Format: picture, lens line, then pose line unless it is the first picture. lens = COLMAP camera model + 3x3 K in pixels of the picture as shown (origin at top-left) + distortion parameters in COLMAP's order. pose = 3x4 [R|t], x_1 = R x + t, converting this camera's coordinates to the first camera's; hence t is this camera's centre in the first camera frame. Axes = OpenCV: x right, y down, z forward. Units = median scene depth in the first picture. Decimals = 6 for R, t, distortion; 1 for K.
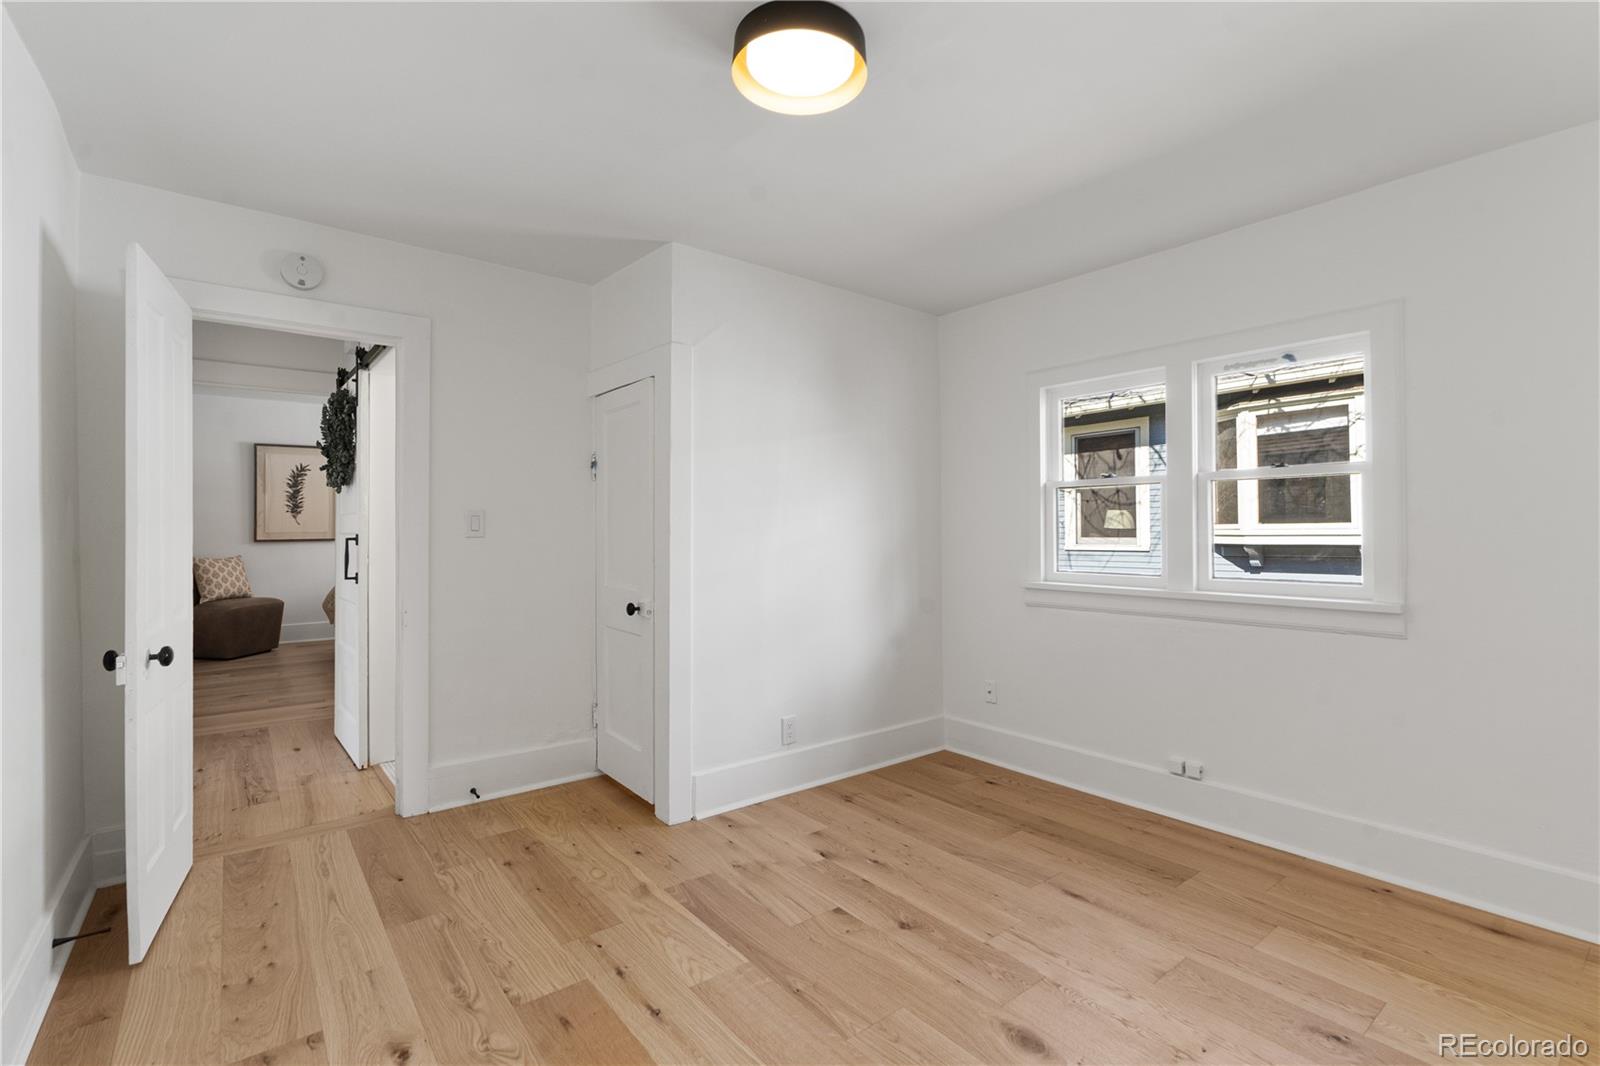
lens RADIAL K [[728.7, 0, 795.2], [0, 728.7, 538.3], [0, 0, 1]] dist [-0.002967, -0.000265]
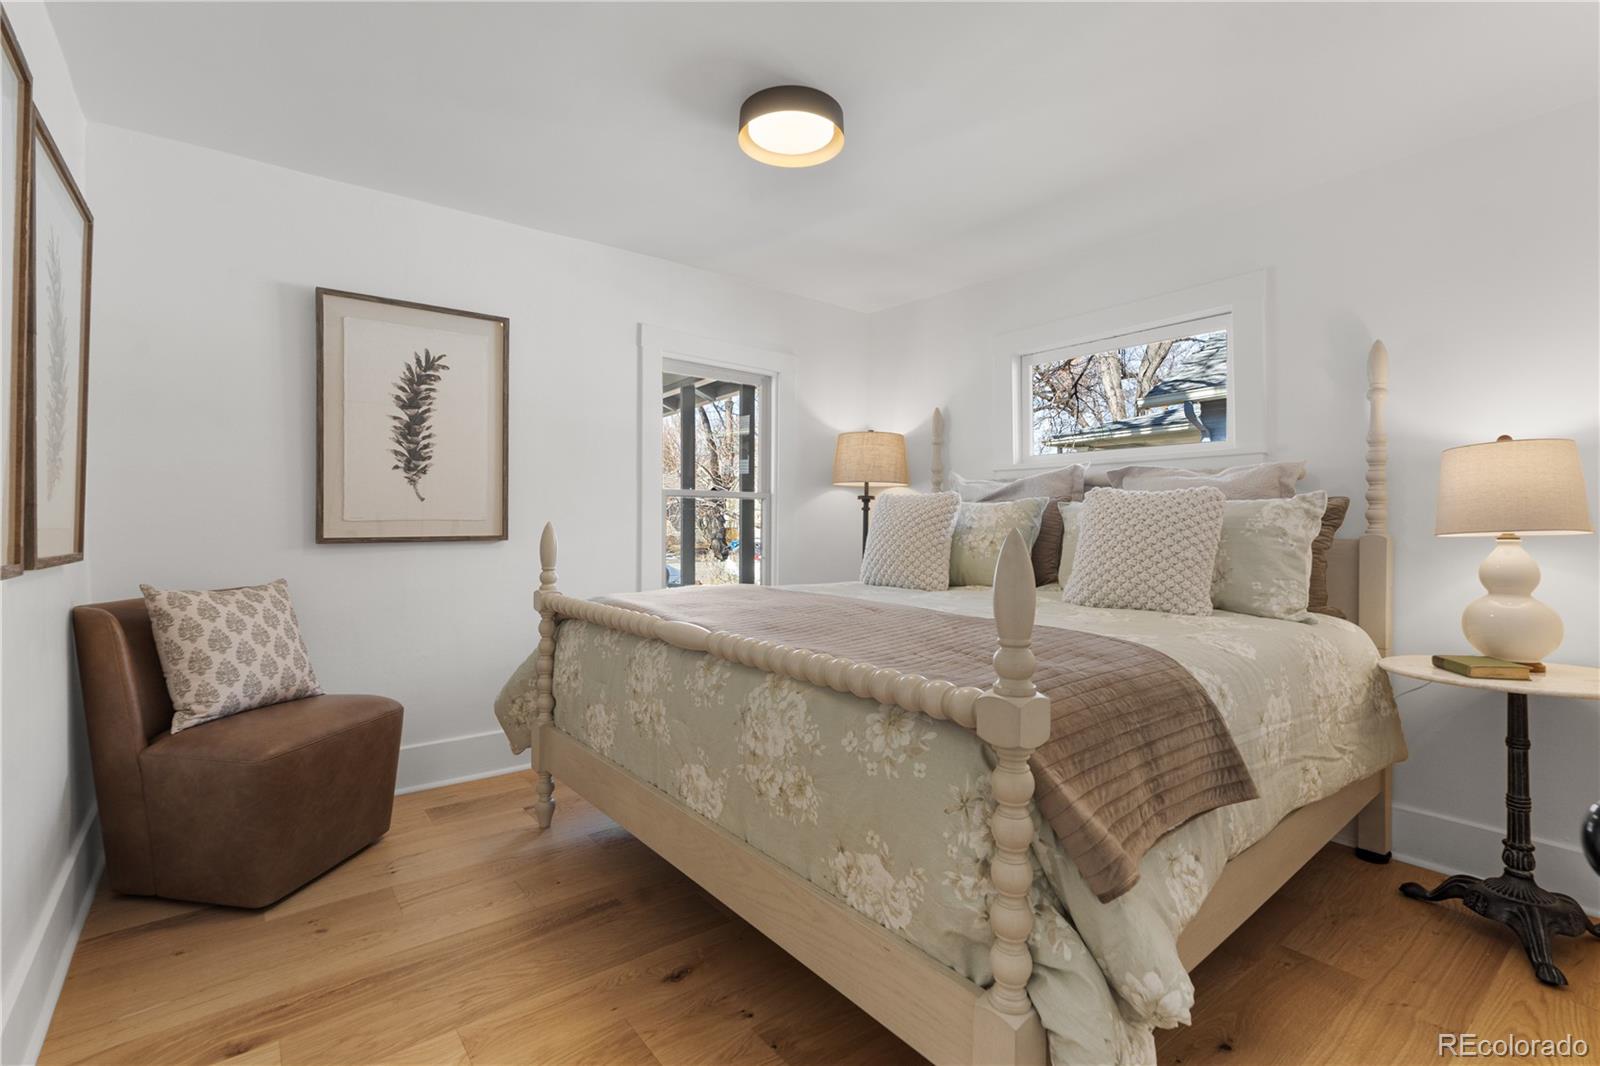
lens RADIAL K [[728.7, 0, 795.2], [0, 728.7, 538.3], [0, 0, 1]] dist [-0.002967, -0.000265]
pose [[0.999995, 0.001268, 0.002873, -0.512561], [-0.001281, 0.999989, 0.004594, 0.000210], [-0.002867, -0.004598, 0.999985, 0.639425]]
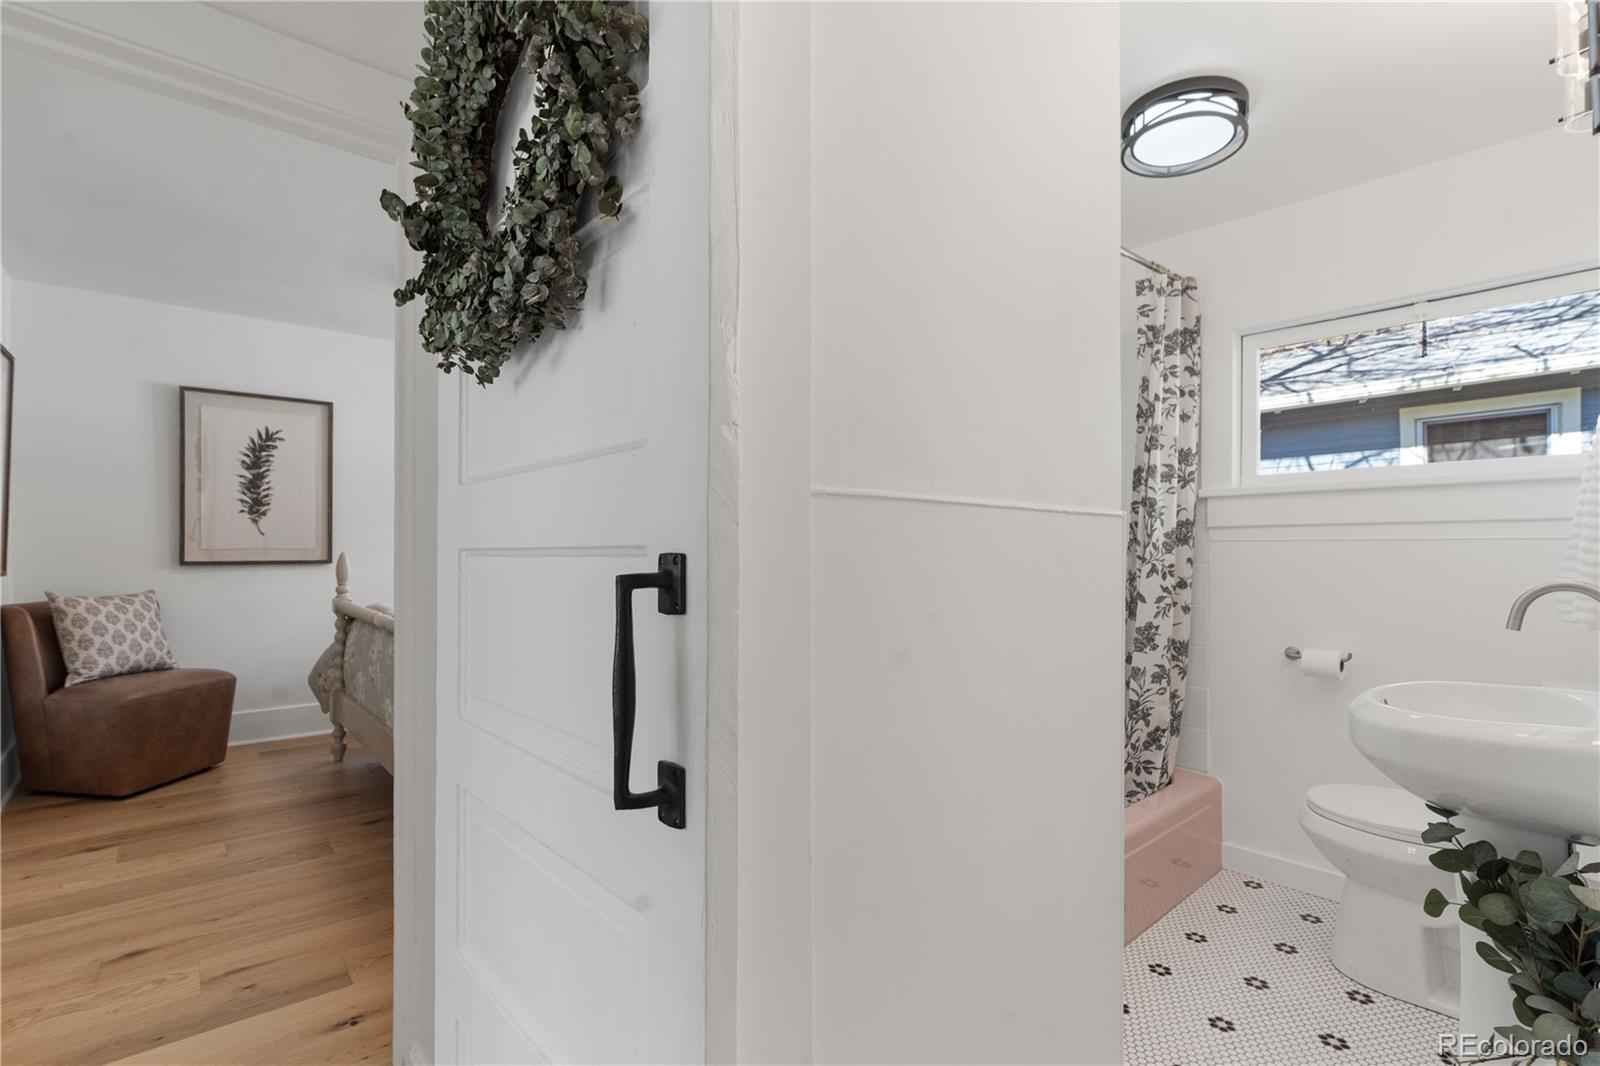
lens RADIAL K [[722.6, 0, 800.1], [0, 722.6, 564.7], [0, 0, 1]] dist [-0.009685, 0.000696]
pose [[0.998343, 0.006865, 0.057128, -0.318650], [-0.007249, 0.999953, 0.006513, -0.002393], [-0.057081, -0.006916, 0.998346, 0.448817]]
